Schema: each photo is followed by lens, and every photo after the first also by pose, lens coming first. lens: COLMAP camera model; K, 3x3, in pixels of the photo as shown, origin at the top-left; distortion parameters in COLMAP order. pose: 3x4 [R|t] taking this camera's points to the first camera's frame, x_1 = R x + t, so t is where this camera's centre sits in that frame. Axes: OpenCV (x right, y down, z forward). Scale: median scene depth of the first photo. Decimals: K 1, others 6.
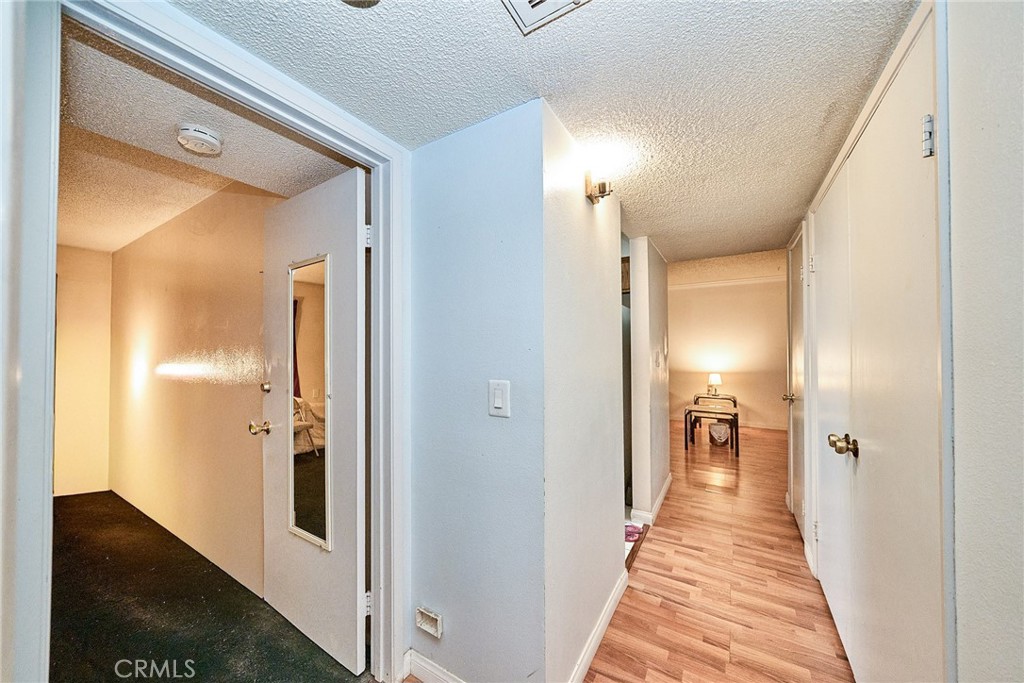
lens RADIAL K [[358.7, 0, 506.3], [0, 358.7, 343.4], [0, 0, 1]] dist [0.000266, -0.000003]
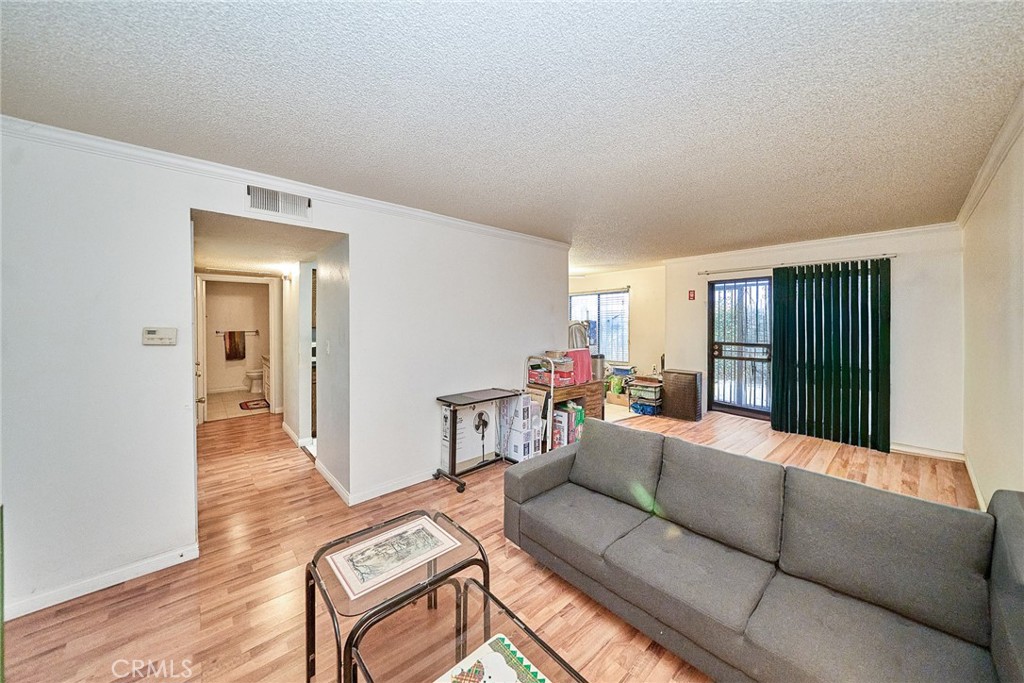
lens RADIAL K [[353.2, 0, 512.0], [0, 353.2, 341.5], [0, 0, 1]] dist [0.000032, -0.000025]
pose [[-0.267995, 0.050430, -0.962100, 0.858084], [0.013278, 0.998728, 0.048652, -0.011716], [0.963329, 0.000264, -0.268324, 1.211437]]
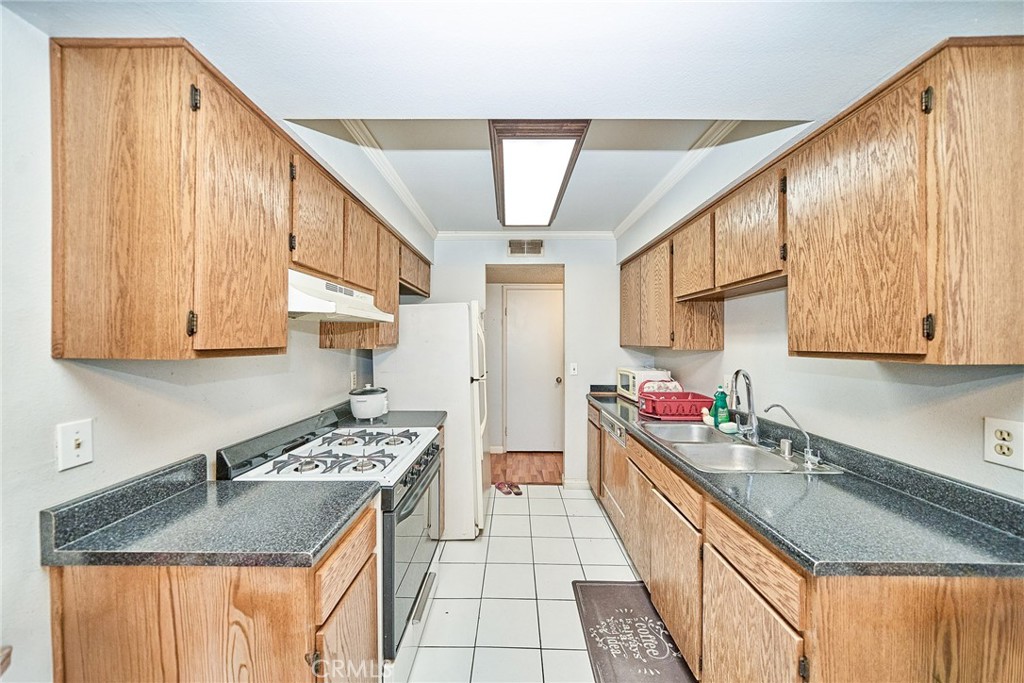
lens RADIAL K [[346.4, 0, 513.8], [0, 346.4, 339.7], [0, 0, 1]] dist [-0.000249, -0.000064]
pose [[-0.530308, 0.004031, 0.847796, -0.454385], [-0.013031, 0.999832, -0.012905, -0.012141], [-0.847705, -0.017891, -0.530166, 0.954647]]
